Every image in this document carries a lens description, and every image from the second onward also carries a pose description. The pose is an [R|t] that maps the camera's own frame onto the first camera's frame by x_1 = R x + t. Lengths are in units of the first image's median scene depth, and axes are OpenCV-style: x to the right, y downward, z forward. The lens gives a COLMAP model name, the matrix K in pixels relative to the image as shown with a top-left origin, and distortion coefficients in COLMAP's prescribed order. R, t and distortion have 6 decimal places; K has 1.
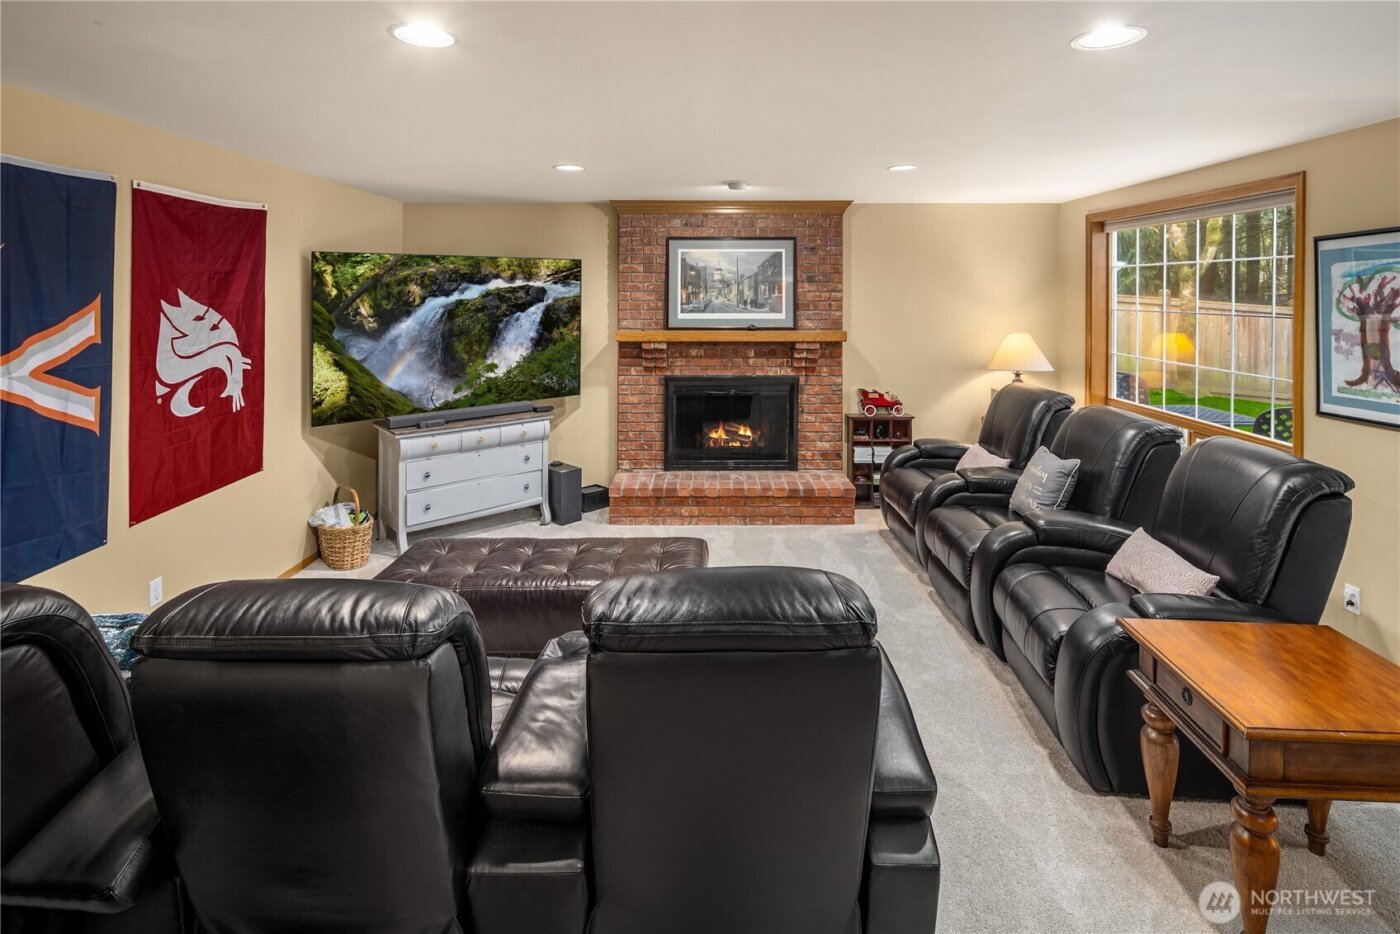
lens RADIAL K [[698.6, 0, 711.1], [0, 698.6, 293.7], [0, 0, 1]] dist [-0.000278, -0.002288]
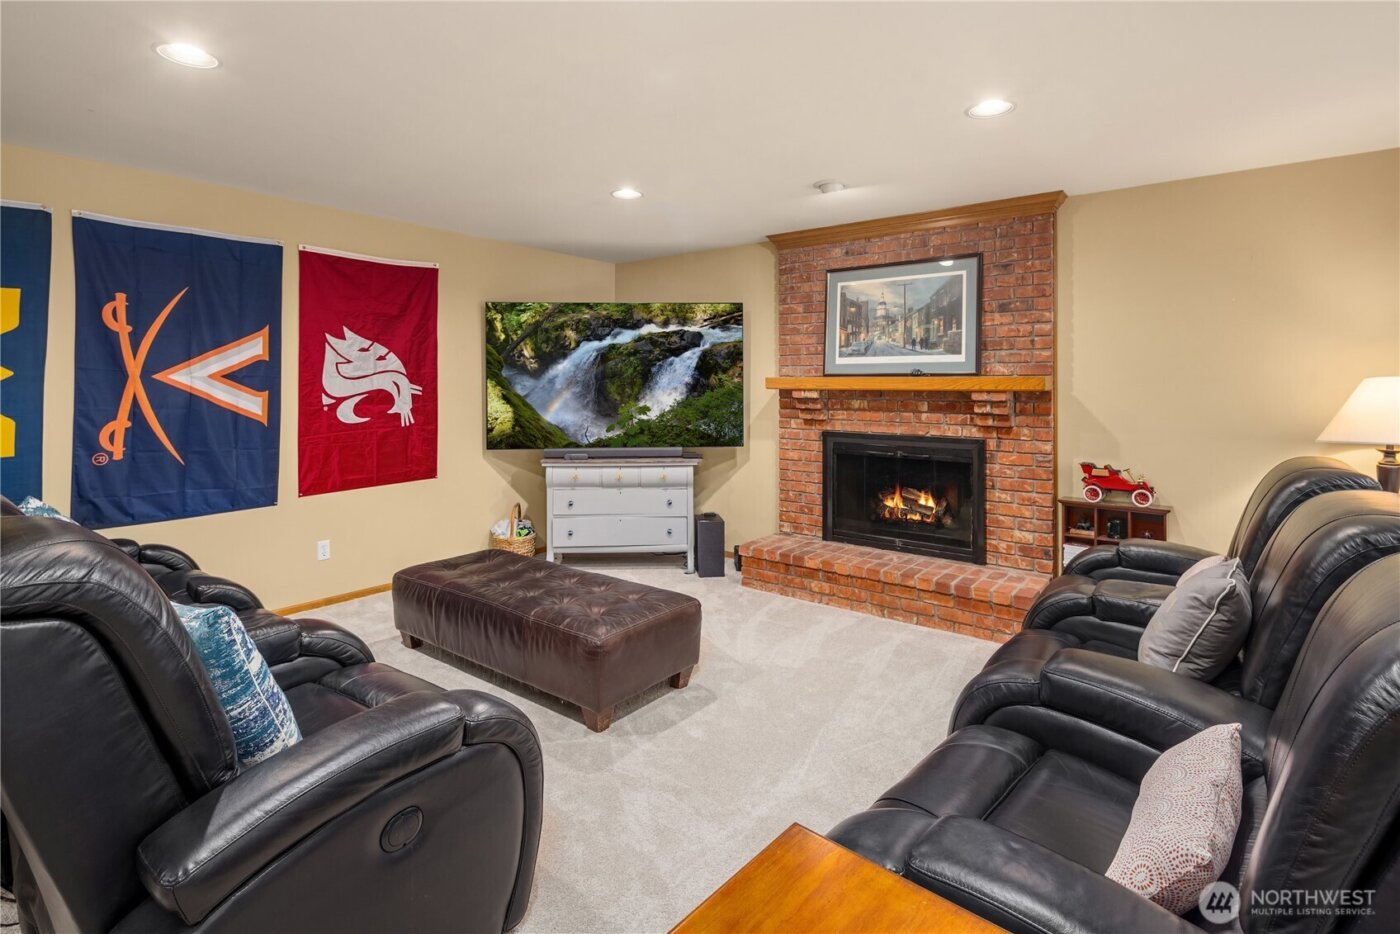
lens RADIAL K [[698.6, 0, 710.6], [0, 698.6, 370.2], [0, 0, 1]] dist [-0.000278, -0.002288]
pose [[0.782384, -0.012109, -0.622678, 0.402397], [-0.000820, 0.999790, -0.020472, 0.067718], [0.622795, 0.016527, 0.782210, 0.257159]]
